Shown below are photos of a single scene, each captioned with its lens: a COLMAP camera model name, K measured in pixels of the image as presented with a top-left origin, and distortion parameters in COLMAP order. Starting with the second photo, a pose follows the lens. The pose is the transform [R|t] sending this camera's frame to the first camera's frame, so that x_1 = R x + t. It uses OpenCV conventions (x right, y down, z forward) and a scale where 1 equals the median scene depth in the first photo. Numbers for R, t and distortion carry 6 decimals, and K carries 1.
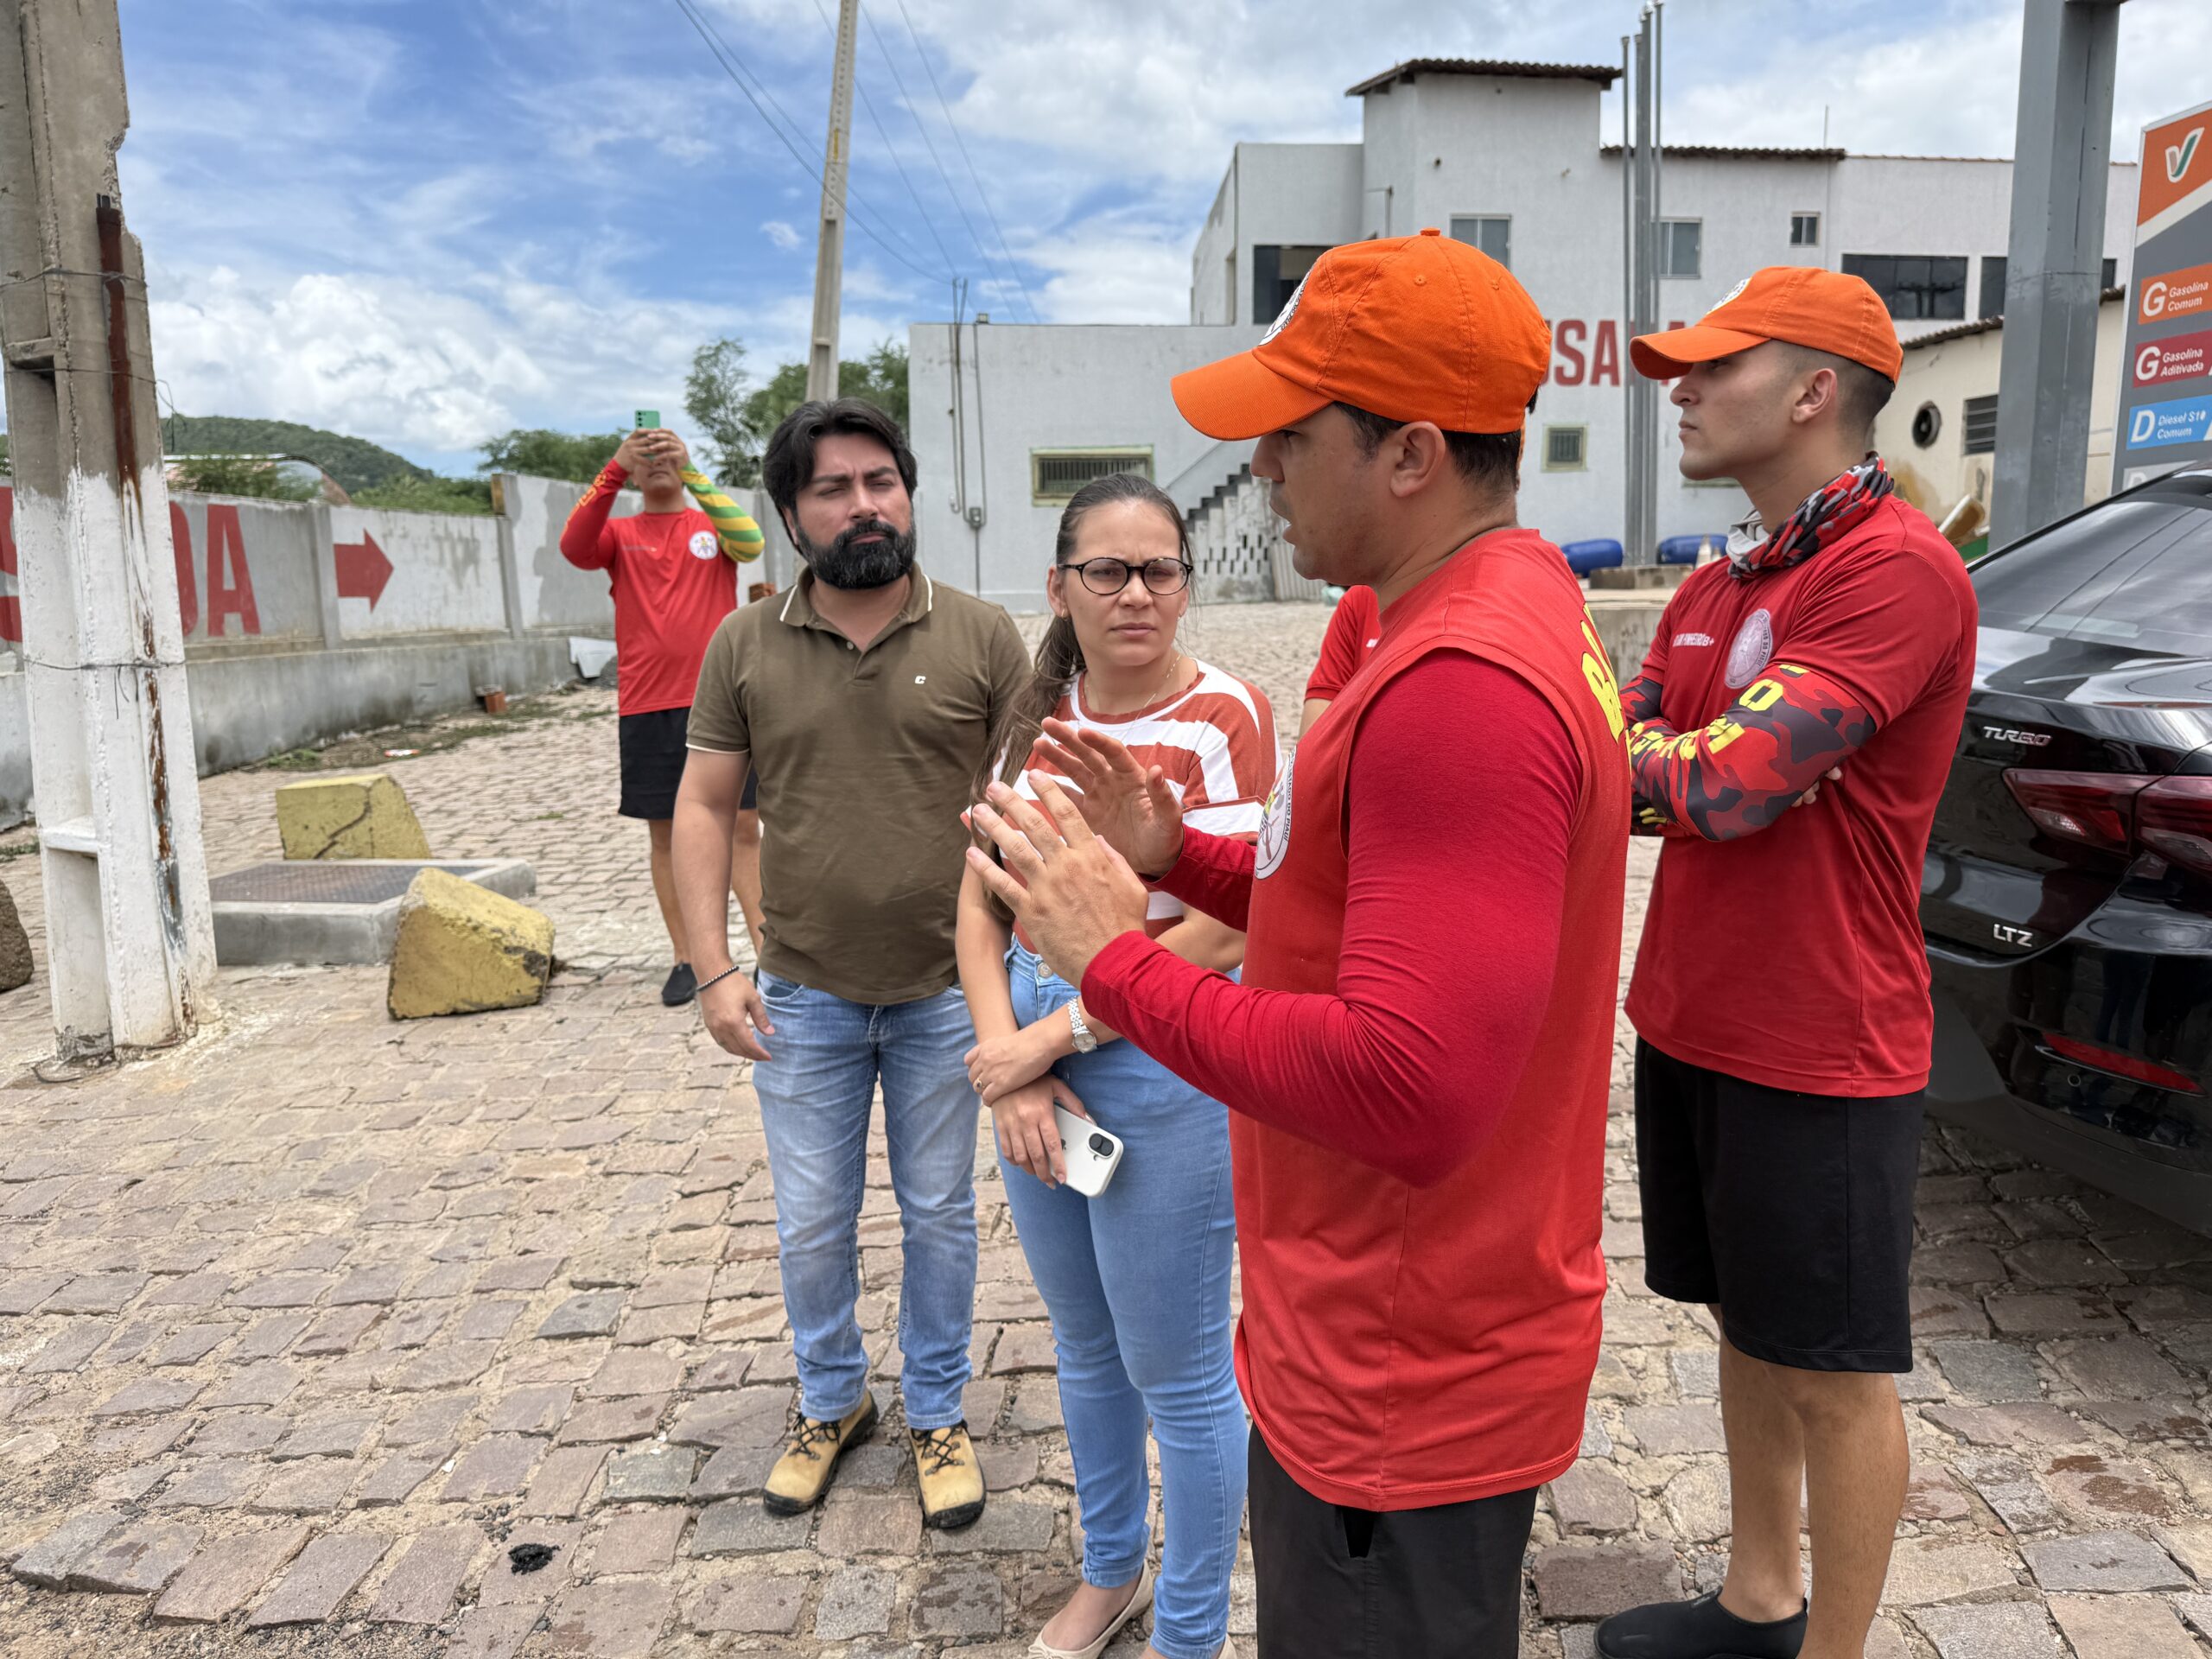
lens RADIAL K [[1586.3, 0, 1100.6], [0, 1586.3, 838.6], [0, 0, 1]] dist [0.002136, -0.008581]
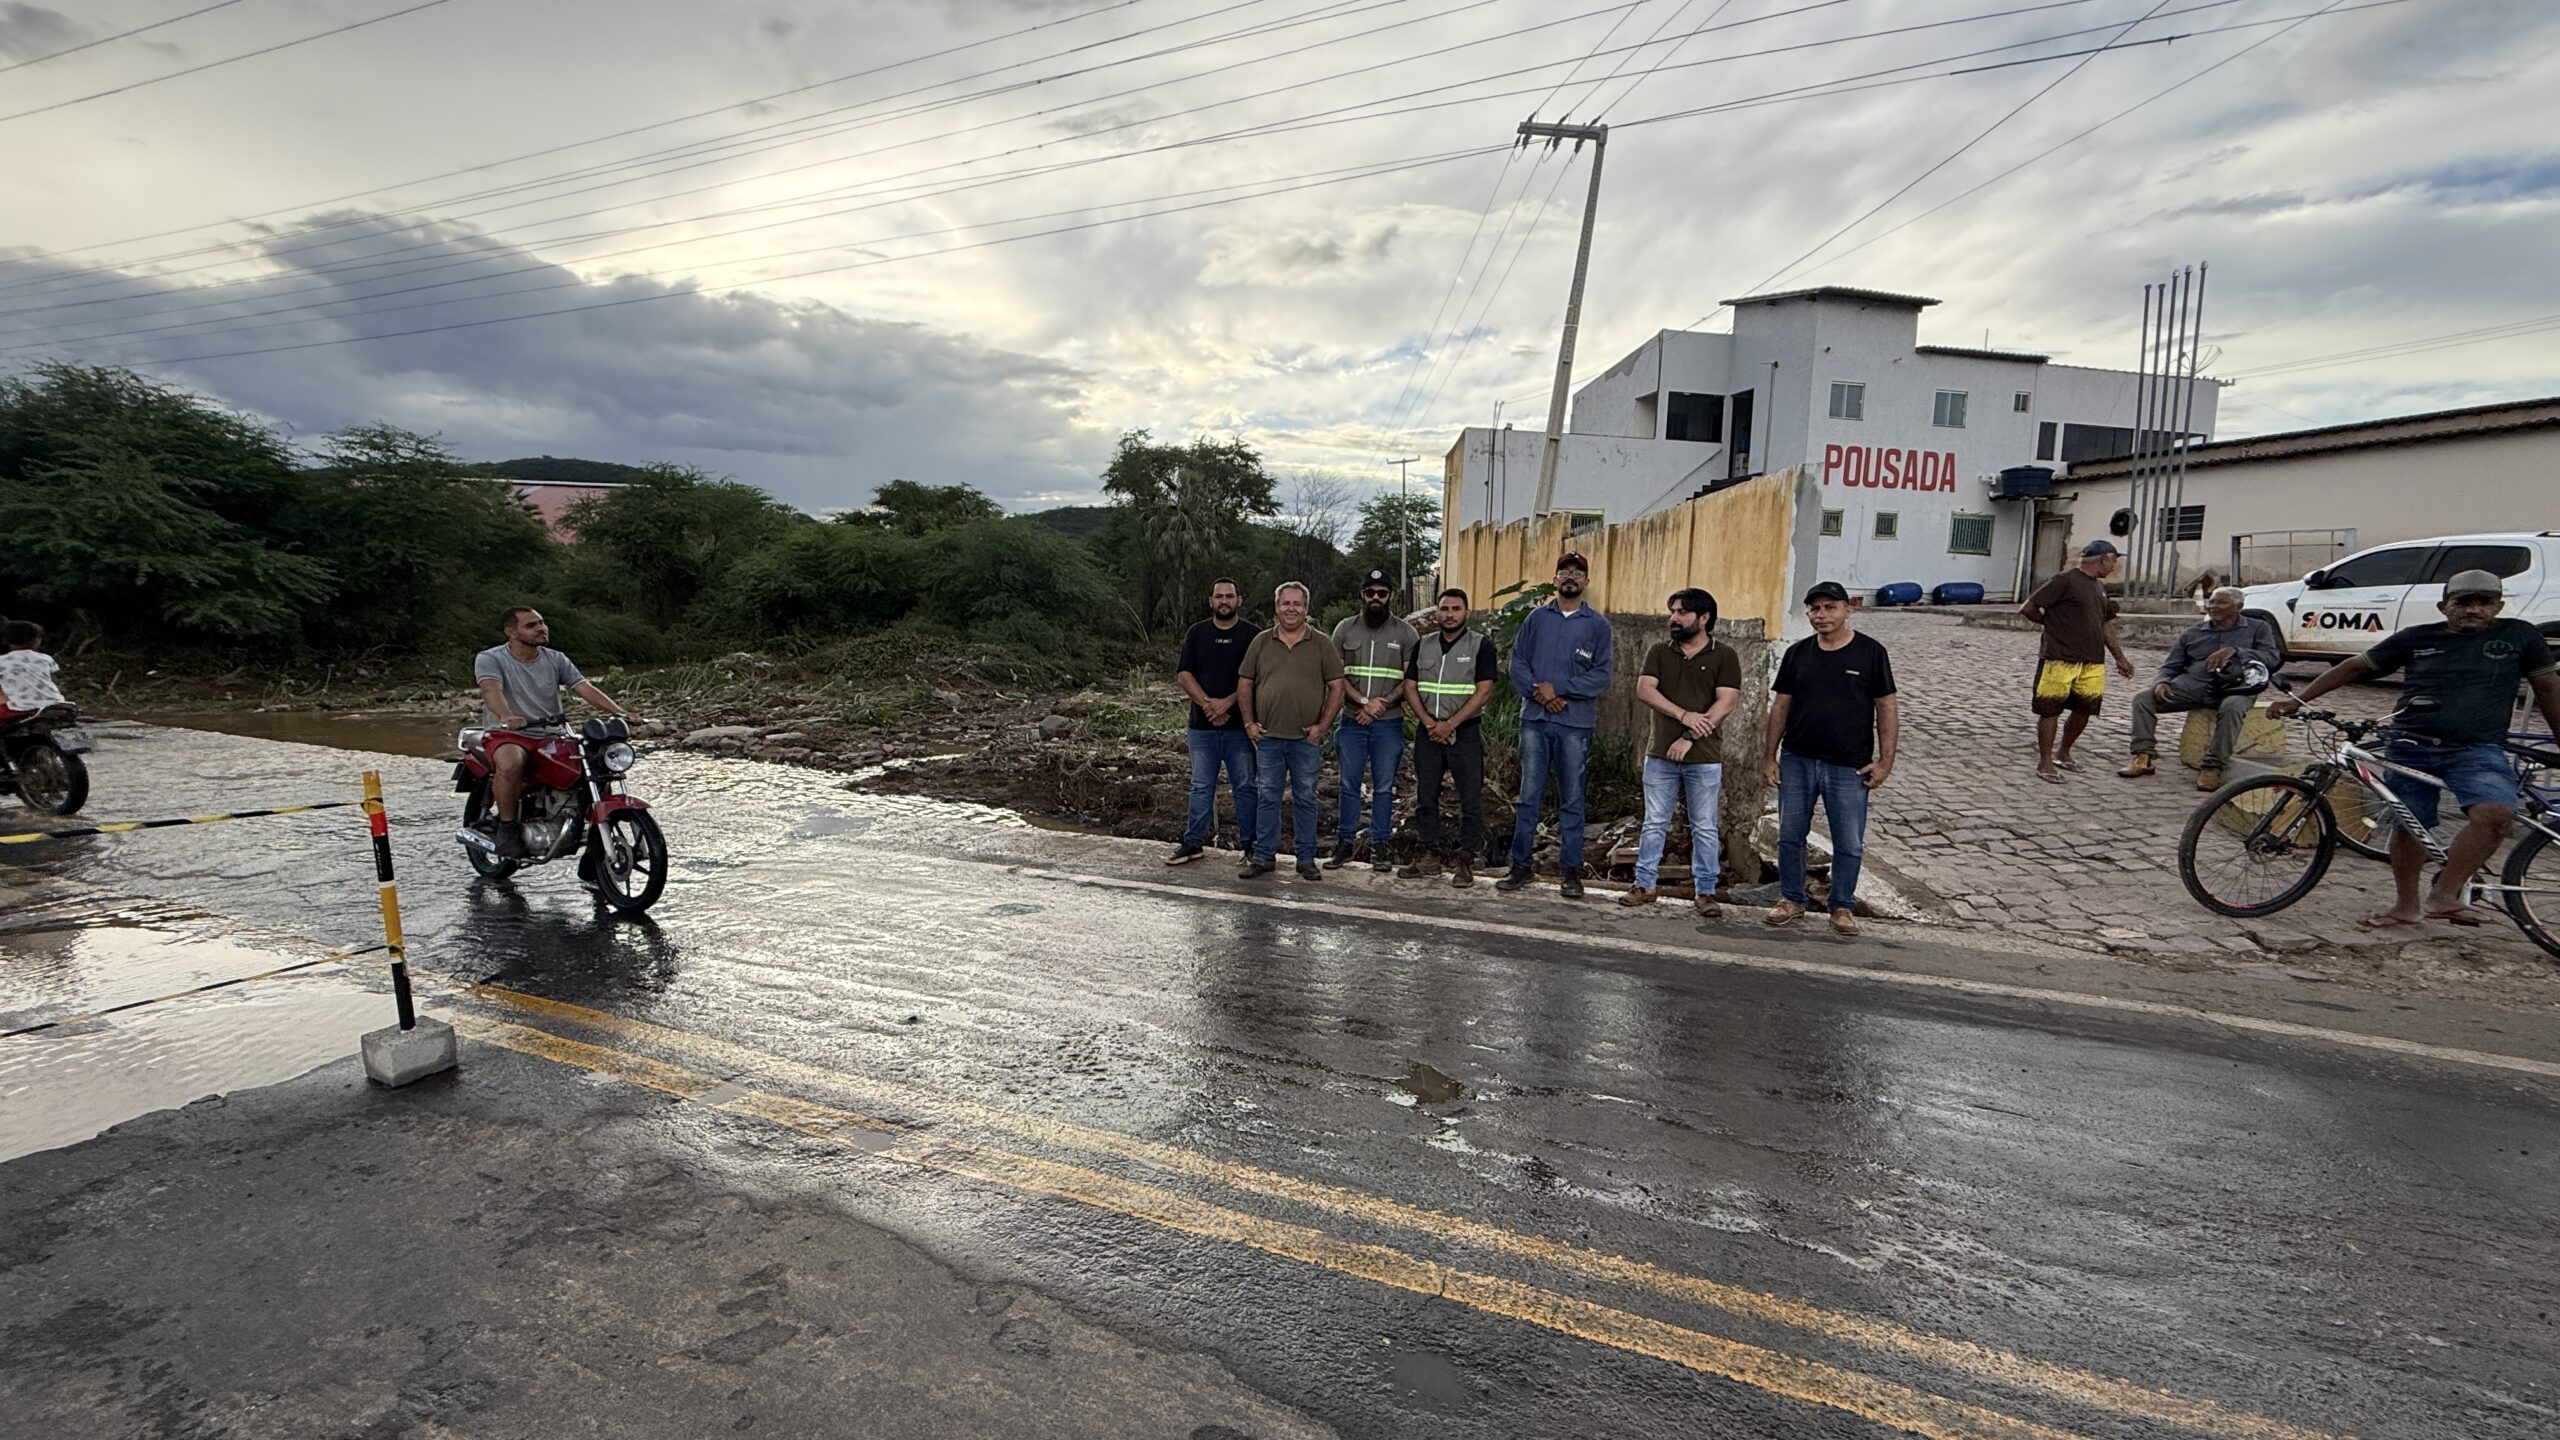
lens RADIAL K [[1006.6, 0, 1287.4], [0, 1006.6, 722.6], [0, 0, 1]] dist [0.003007, 0.000269]
pose [[0.994610, 0.027798, 0.099888, -2.744753], [-0.024399, 0.999087, -0.035081, 0.054153], [-0.100772, 0.032455, 0.994380, 0.222304]]
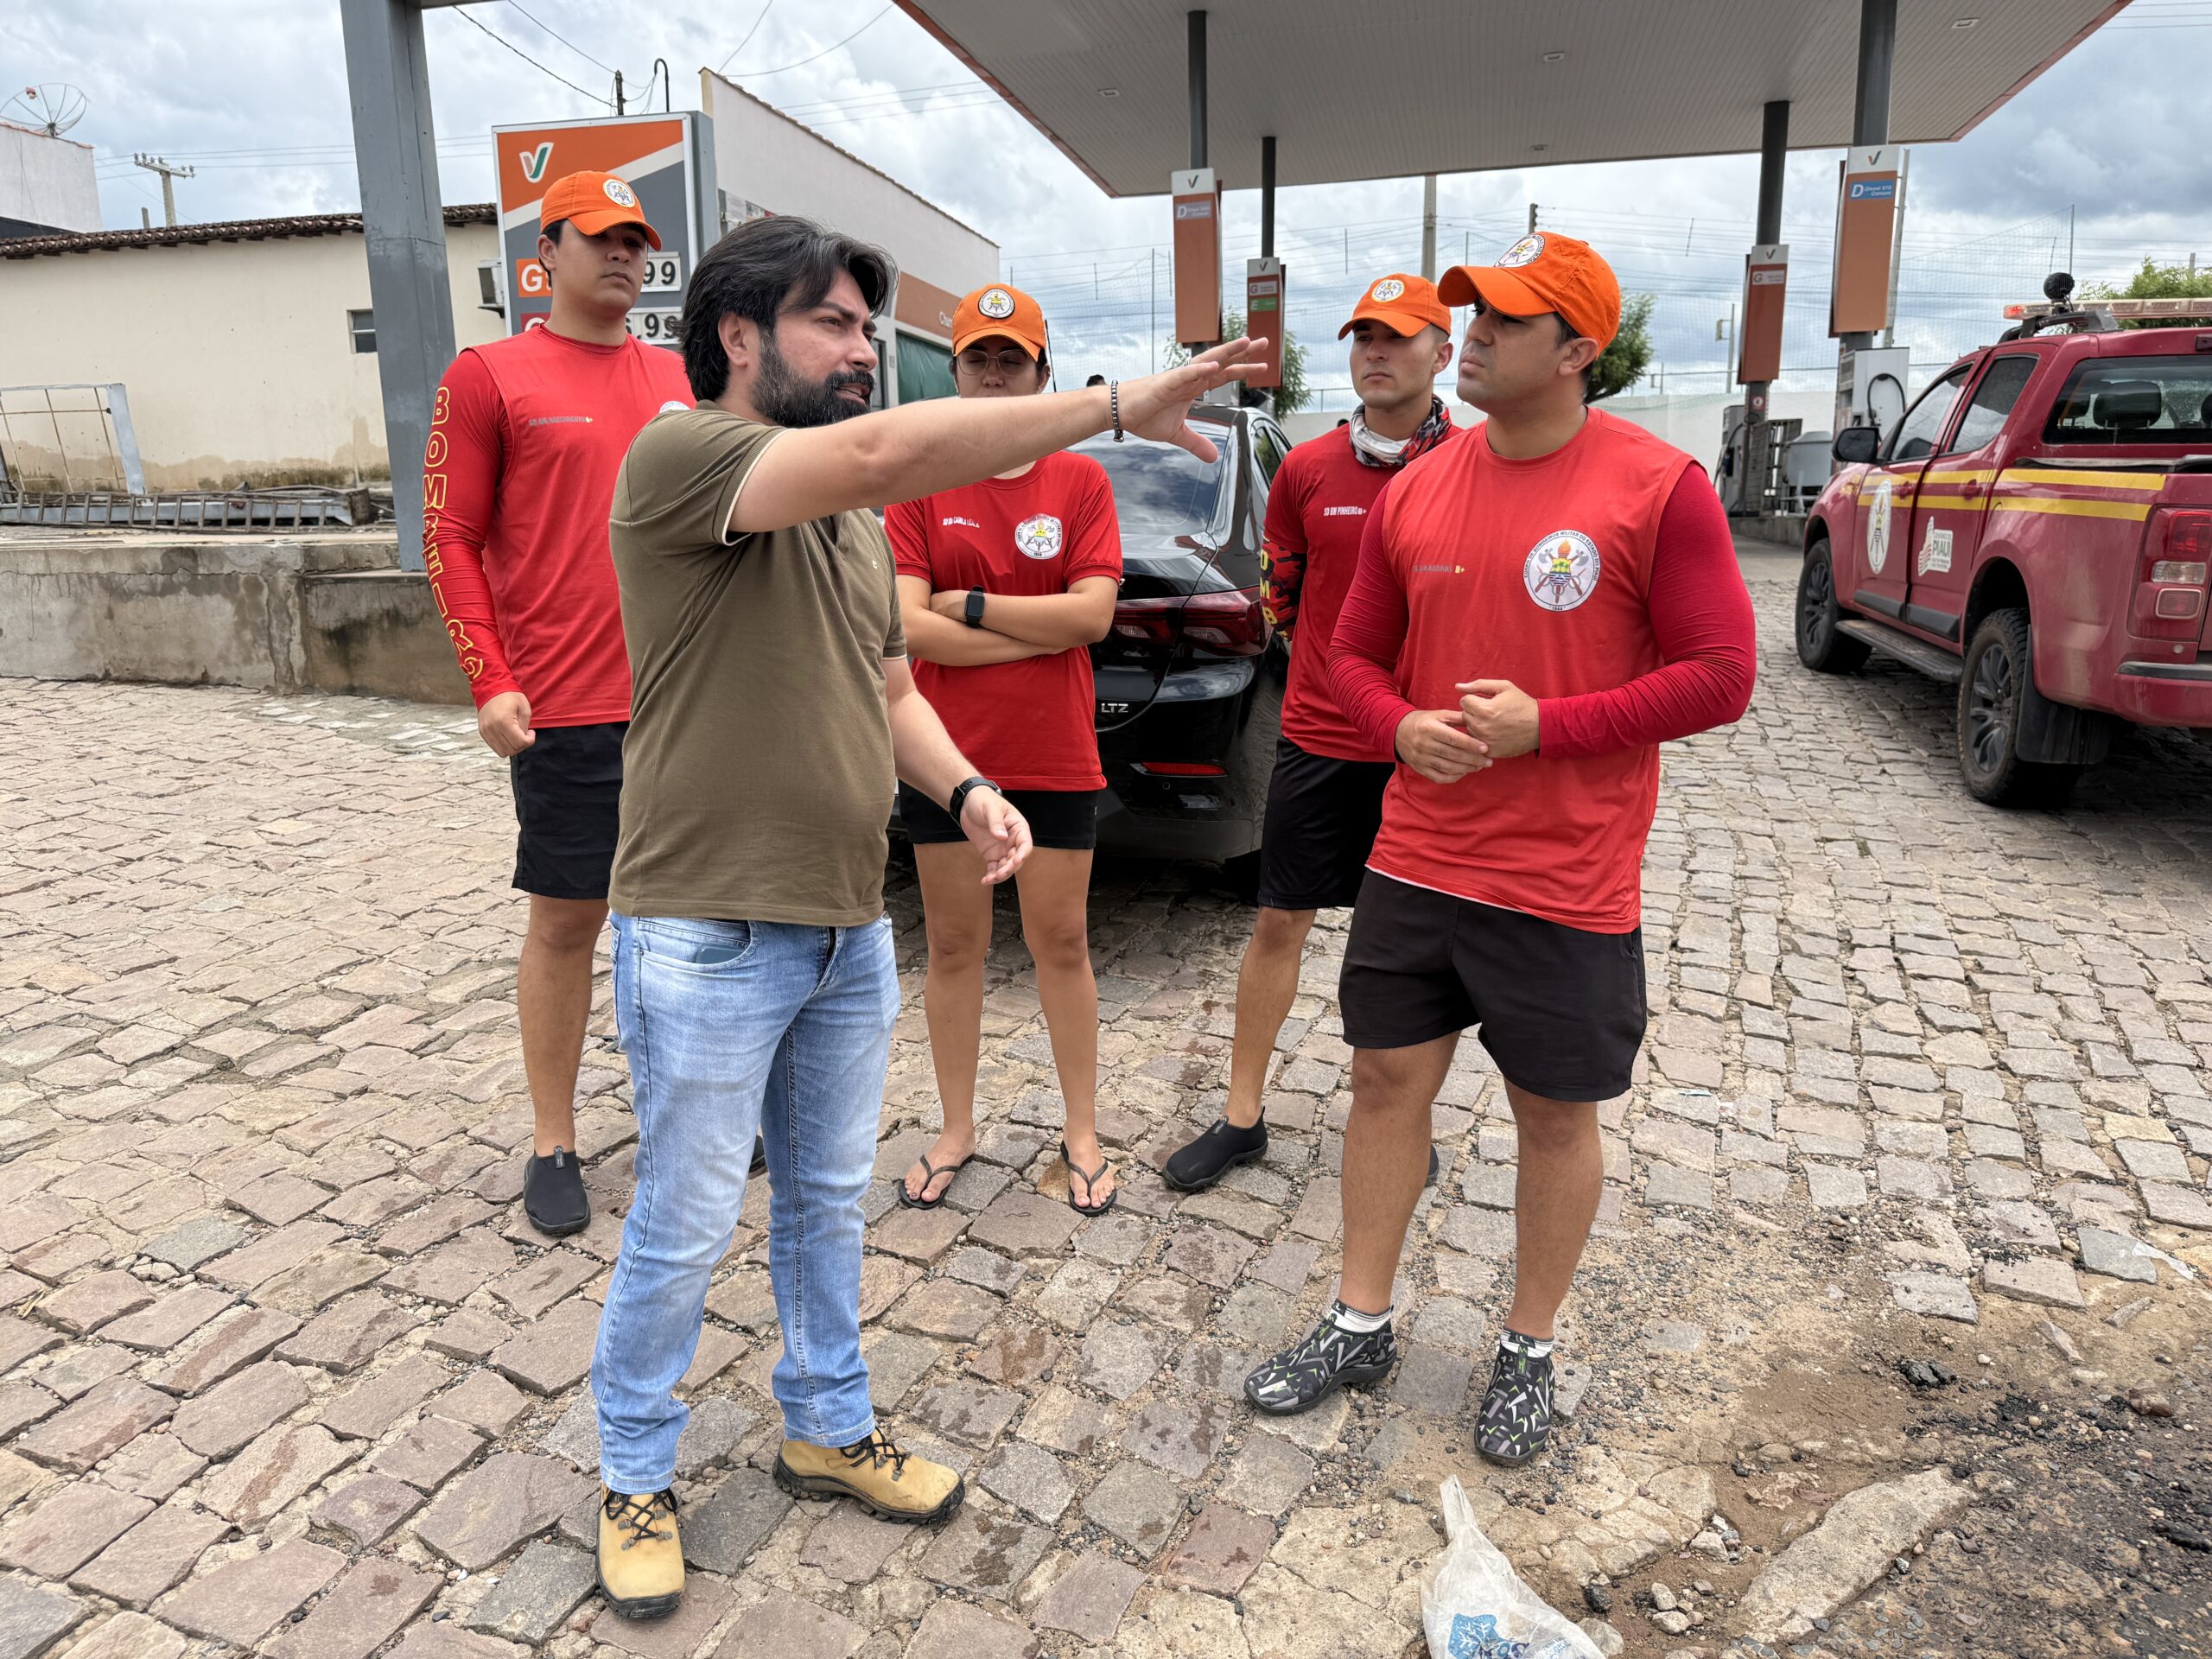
lens RADIAL K [[1586.3, 0, 1100.6], [0, 1586.3, 838.6], [0, 0, 1]] dist [0.002136, -0.008581]
pose [[0.349541, -0.175240, 0.920387, -0.553982], [0.157442, 0.979370, 0.126678, -0.008102], [-0.923598, 0.100629, 0.369920, 0.282822]]
